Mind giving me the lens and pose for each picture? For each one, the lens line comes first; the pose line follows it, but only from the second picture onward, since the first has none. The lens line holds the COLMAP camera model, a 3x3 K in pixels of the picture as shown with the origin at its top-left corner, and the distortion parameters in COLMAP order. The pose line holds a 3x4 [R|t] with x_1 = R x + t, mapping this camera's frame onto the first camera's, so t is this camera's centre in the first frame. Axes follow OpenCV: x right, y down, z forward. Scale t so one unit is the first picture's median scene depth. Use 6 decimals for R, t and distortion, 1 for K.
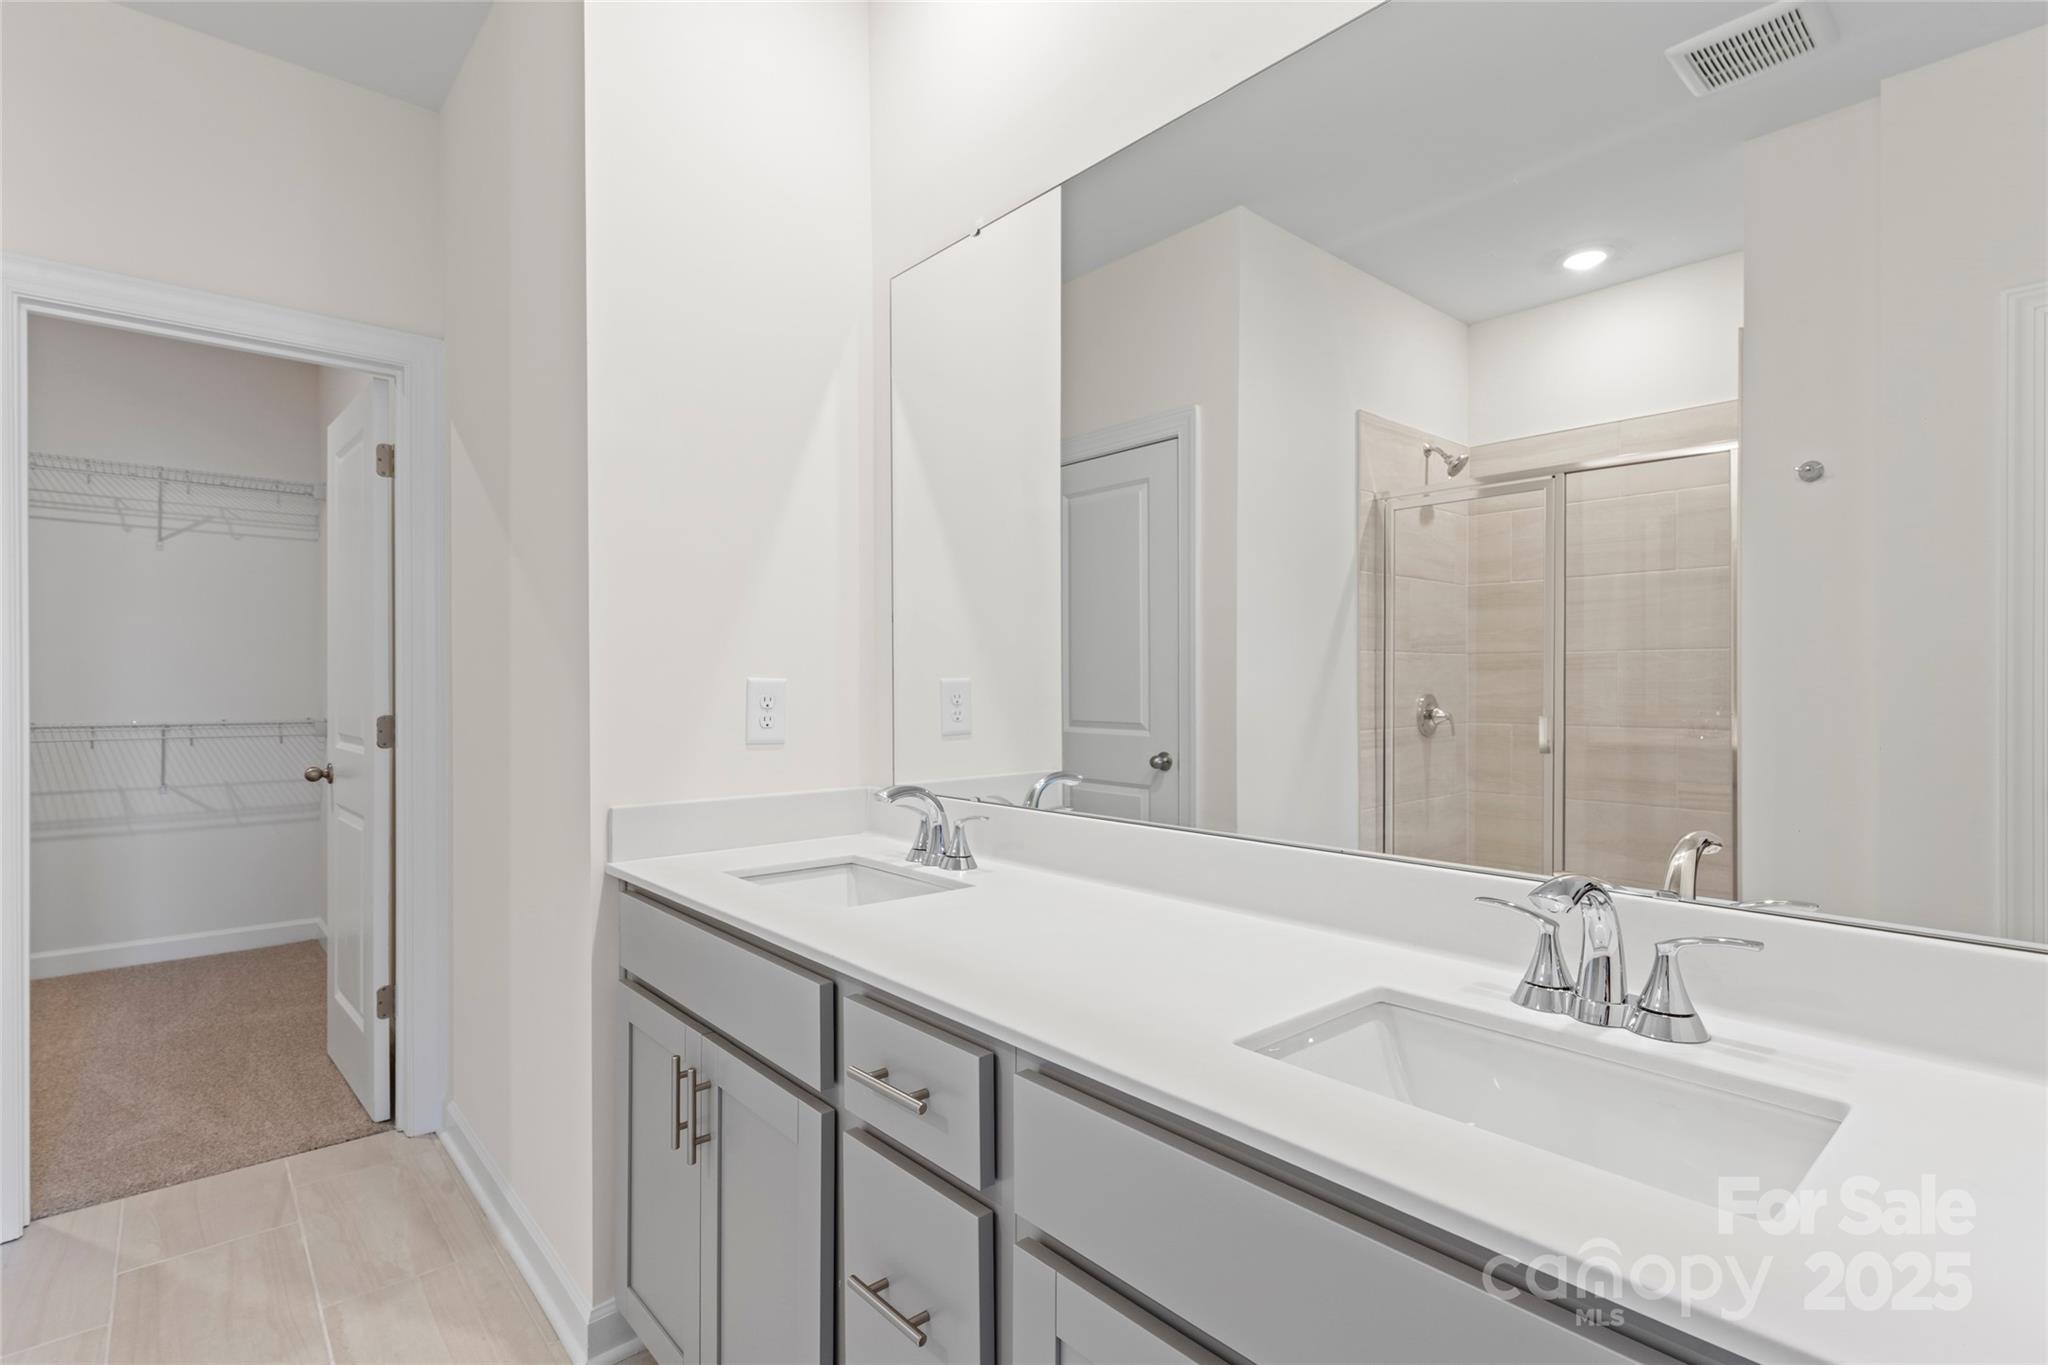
lens RADIAL K [[971.0, 0, 1024.1], [0, 971.0, 686.2], [0, 0, 1]] dist [-0.000336, -0.001266]
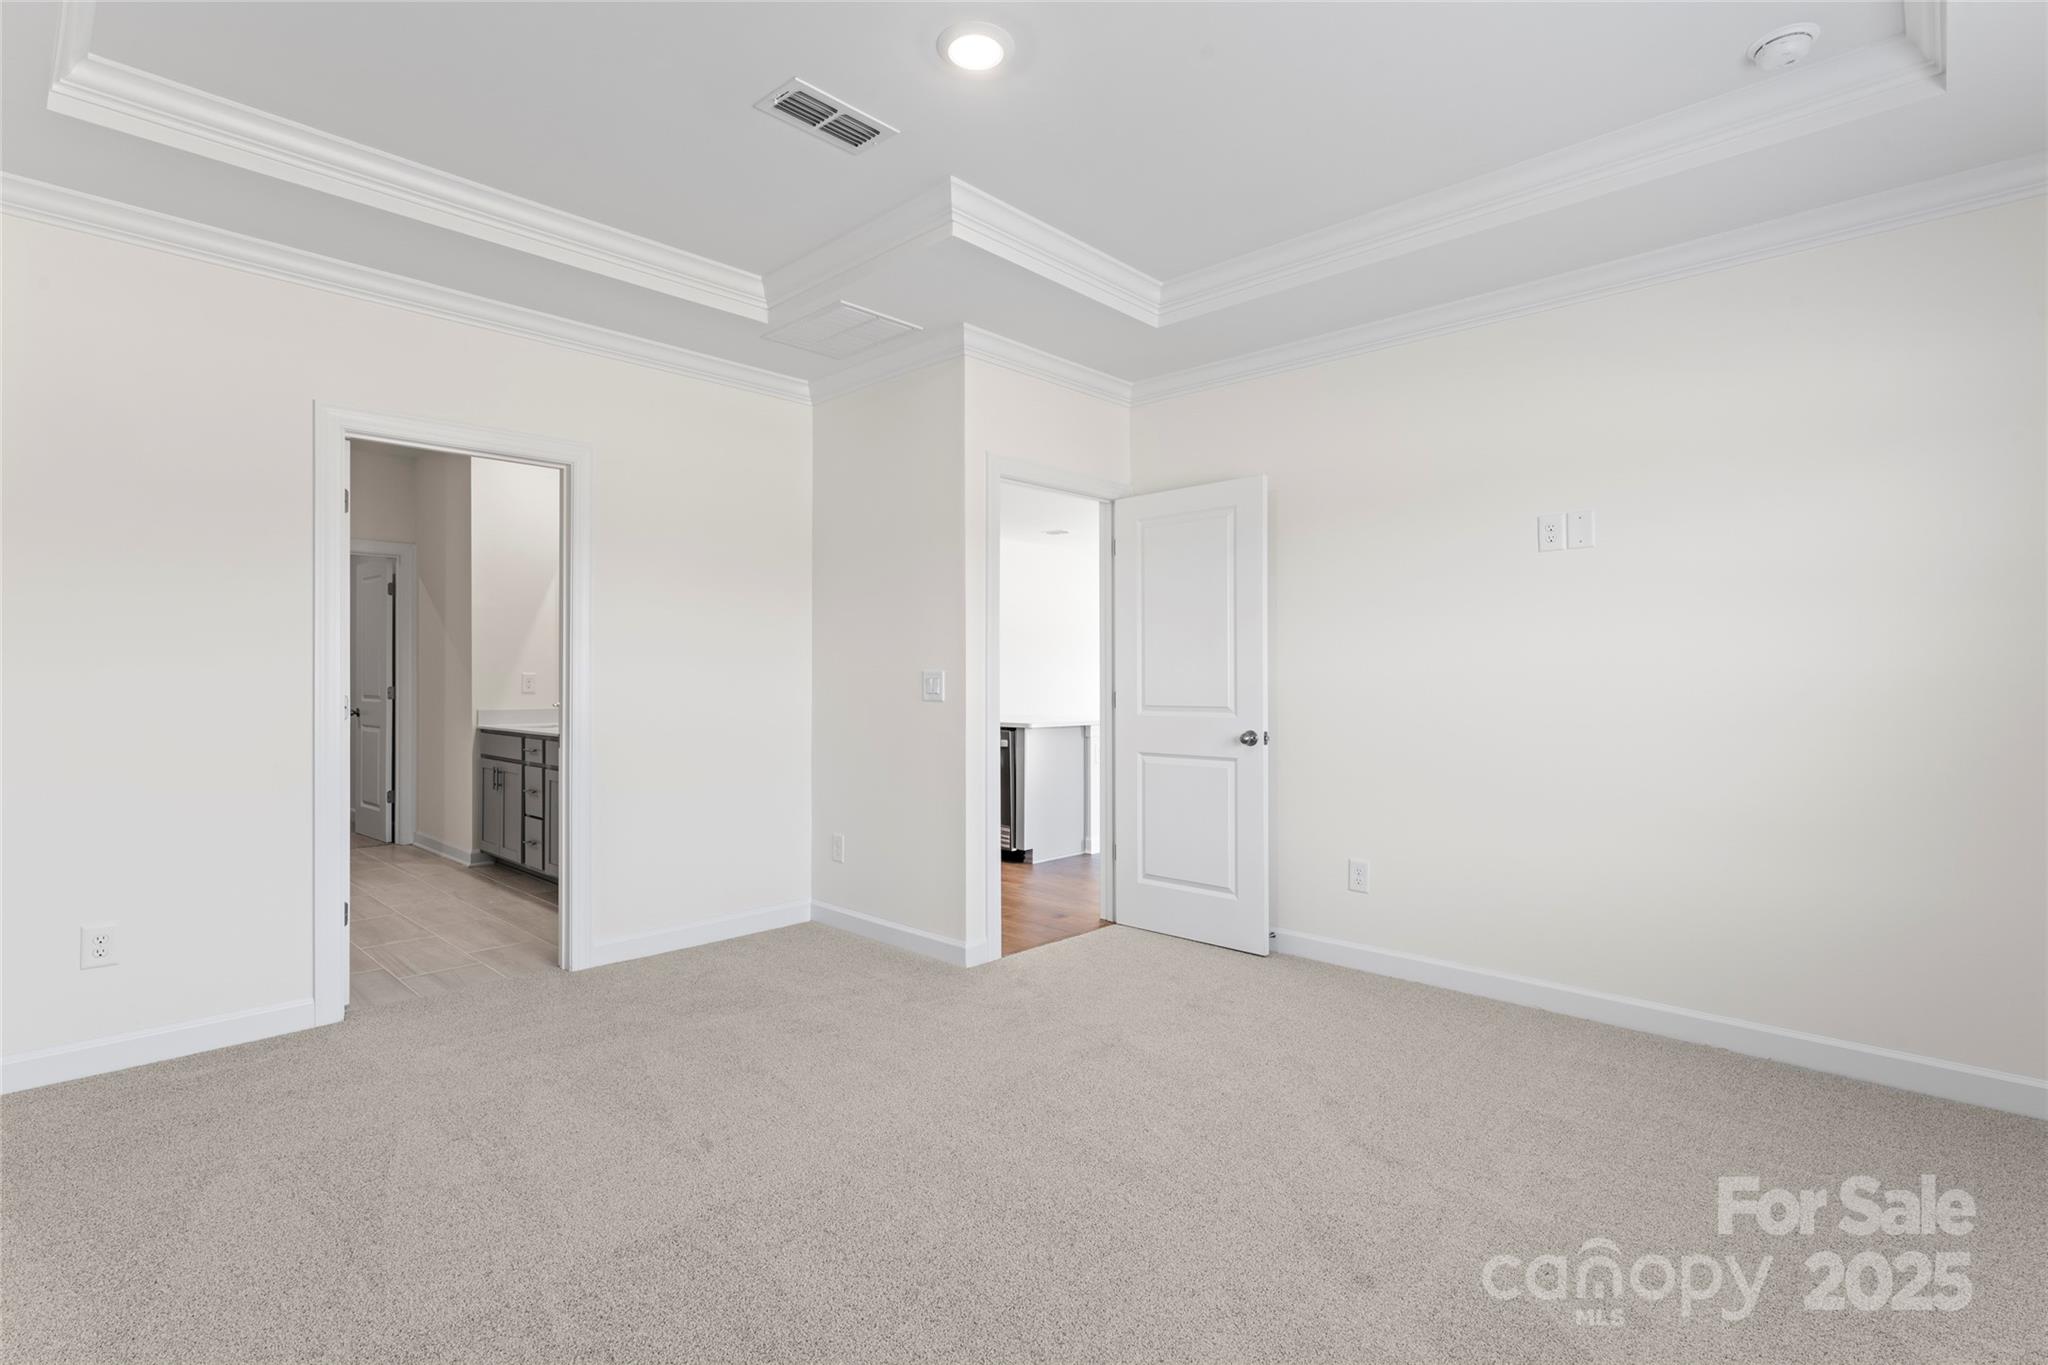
lens RADIAL K [[971.0, 0, 1038.9], [0, 971.0, 678.4], [0, 0, 1]] dist [-0.000336, -0.001266]
pose [[0.995168, 0.002383, 0.098158, 0.792472], [-0.002509, 0.999996, 0.001158, 0.001300], [-0.098155, -0.001398, 0.995170, -1.711262]]
